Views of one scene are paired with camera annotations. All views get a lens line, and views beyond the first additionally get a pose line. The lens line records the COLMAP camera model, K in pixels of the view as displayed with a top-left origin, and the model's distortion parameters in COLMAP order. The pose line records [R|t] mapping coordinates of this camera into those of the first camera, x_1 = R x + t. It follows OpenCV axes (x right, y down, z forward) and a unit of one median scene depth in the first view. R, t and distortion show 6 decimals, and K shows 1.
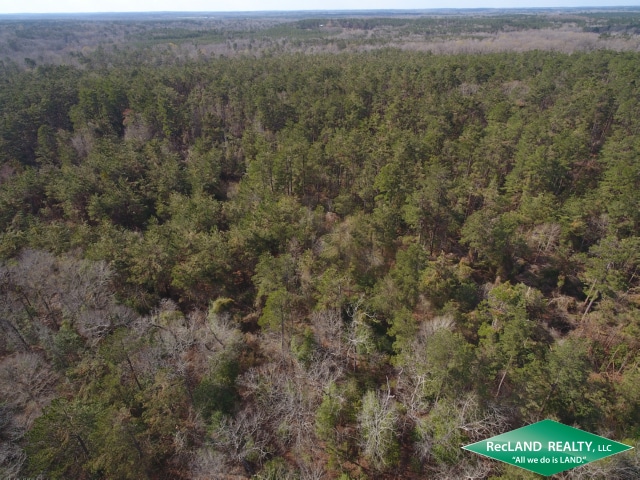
lens RADIAL K [[381.0, 0, 320.0], [0, 381.0, 240.0], [0, 0, 1]] dist [0.026022, -0.001402]
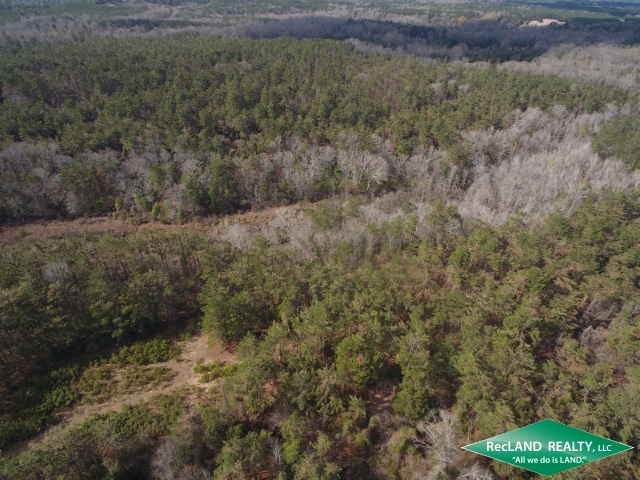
lens RADIAL K [[381.0, 0, 320.0], [0, 381.0, 240.0], [0, 0, 1]] dist [0.026022, -0.001402]
pose [[0.918245, -0.195352, 0.344476, 0.026761], [0.174698, 0.980469, 0.090344, 0.370143], [-0.355397, -0.022778, 0.934438, -0.986242]]
